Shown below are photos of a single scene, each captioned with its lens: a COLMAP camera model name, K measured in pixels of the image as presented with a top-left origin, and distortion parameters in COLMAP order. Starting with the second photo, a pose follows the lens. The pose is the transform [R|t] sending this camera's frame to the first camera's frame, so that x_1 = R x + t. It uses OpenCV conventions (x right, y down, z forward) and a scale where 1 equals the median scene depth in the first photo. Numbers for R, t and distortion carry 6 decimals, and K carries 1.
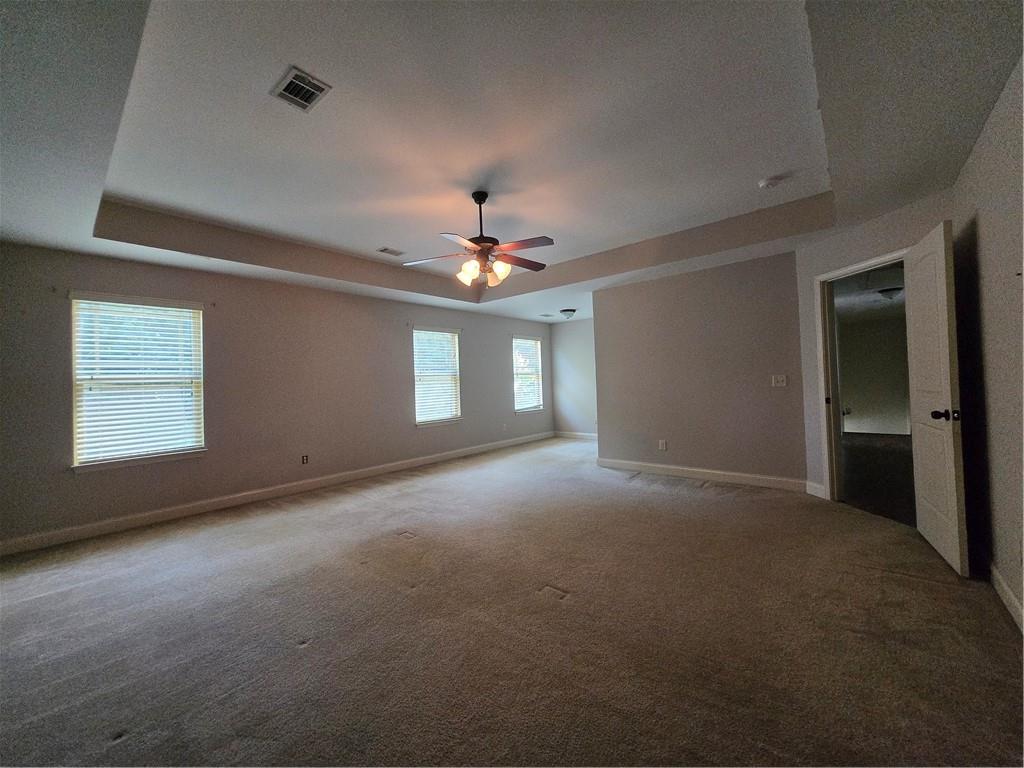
lens RADIAL K [[399.3, 0, 512.0], [0, 399.3, 380.5], [0, 0, 1]] dist [0.000520, 0.001132]
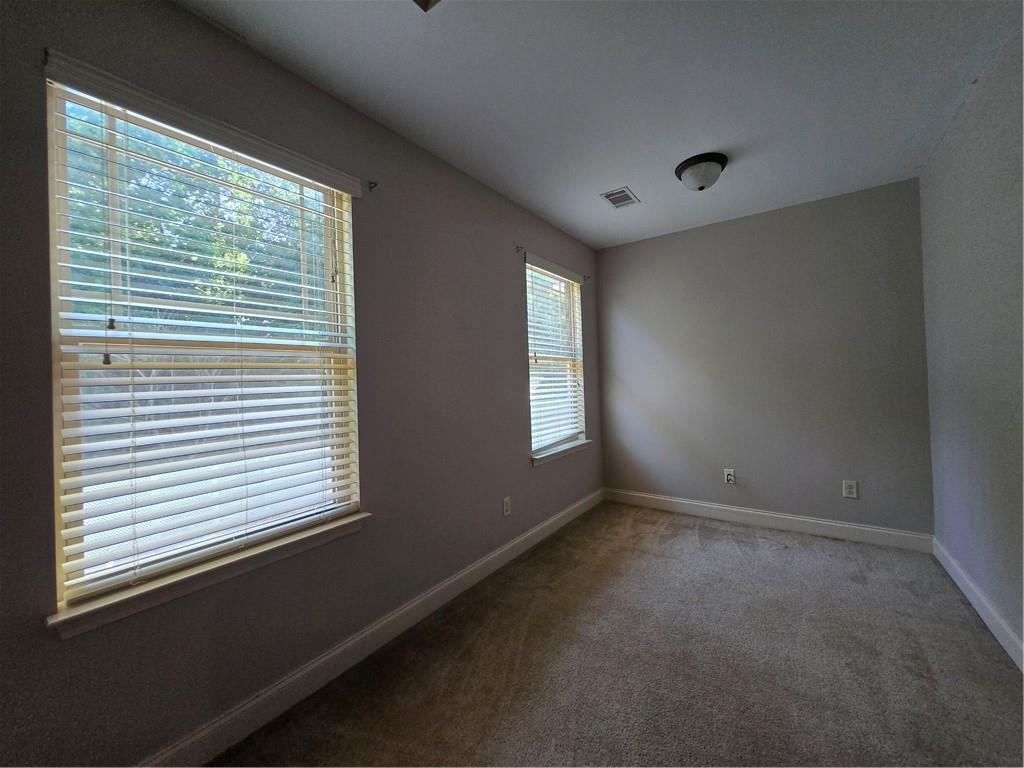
lens RADIAL K [[399.3, 0, 512.3], [0, 399.3, 374.3], [0, 0, 1]] dist [0.000520, 0.001132]
pose [[0.995412, 0.001833, 0.095659, -0.054121], [-0.000734, 0.999933, -0.011523, 0.005382], [-0.095674, 0.011400, 0.995347, 0.726520]]
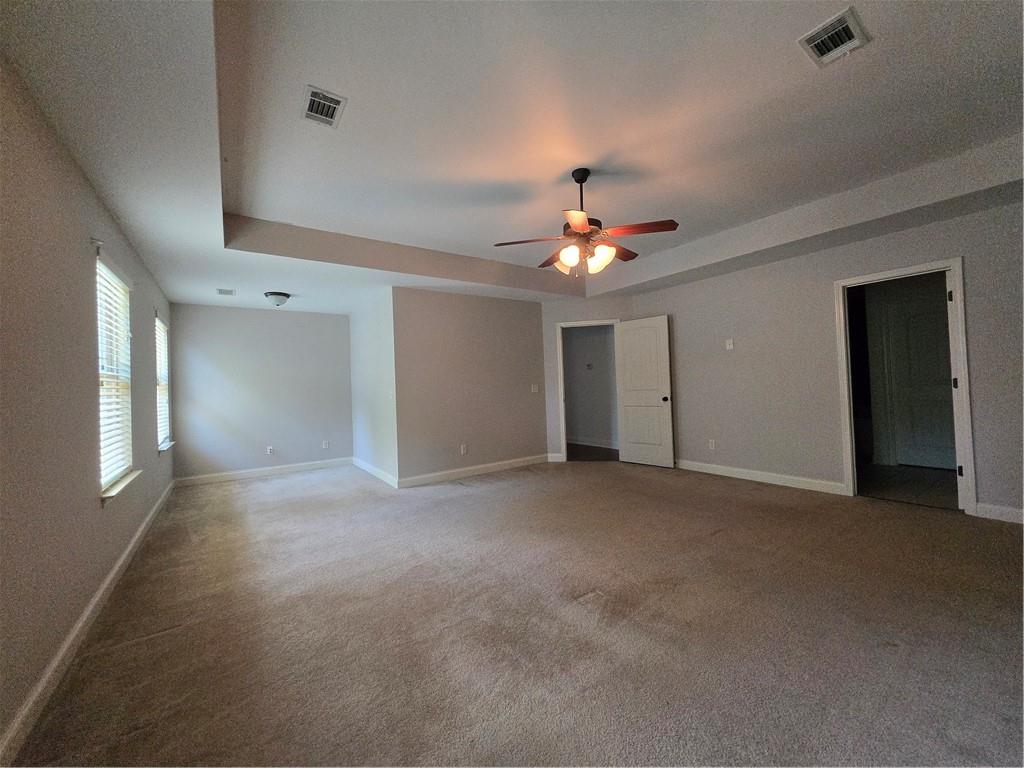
lens RADIAL K [[399.3, 0, 506.3], [0, 399.3, 379.1], [0, 0, 1]] dist [0.000520, 0.001132]
pose [[0.250118, 0.037366, 0.967494, -0.473430], [0.022786, 0.998751, -0.044464, 0.018017], [-0.967947, 0.033167, 0.248954, 0.461172]]
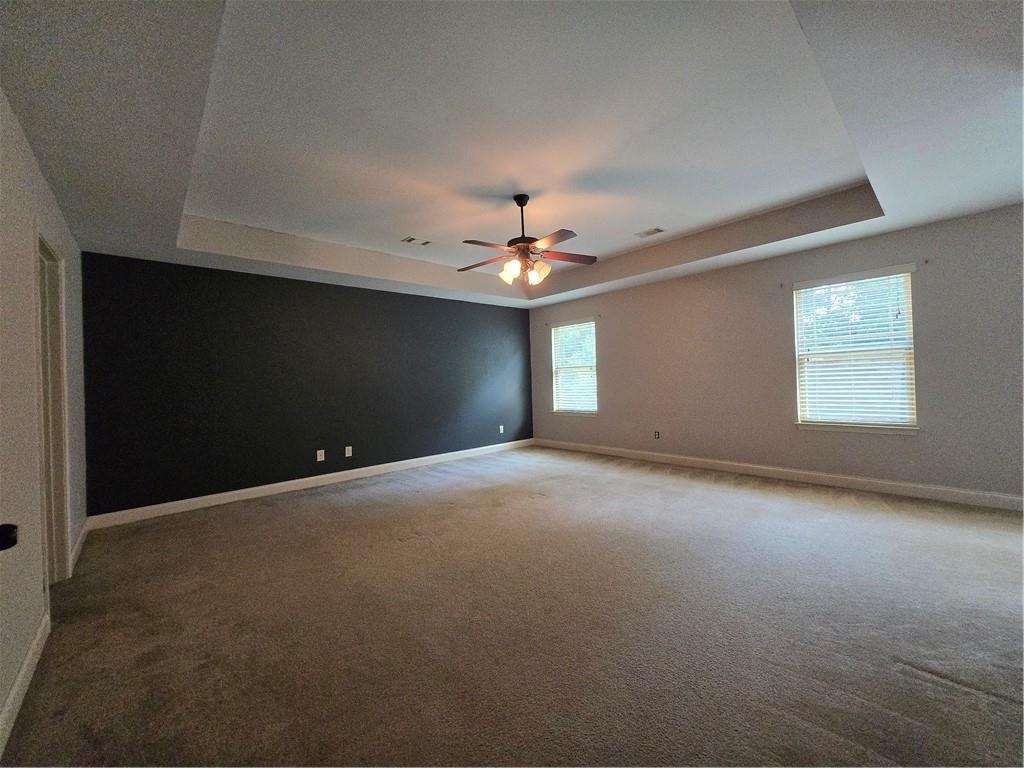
lens RADIAL K [[399.3, 0, 515.3], [0, 399.3, 376.9], [0, 0, 1]] dist [0.000520, 0.001132]
pose [[-0.105379, 0.033808, -0.993857, 0.467681], [0.042541, 0.998660, 0.029461, -0.013281], [0.993522, -0.039175, -0.106676, 0.517657]]
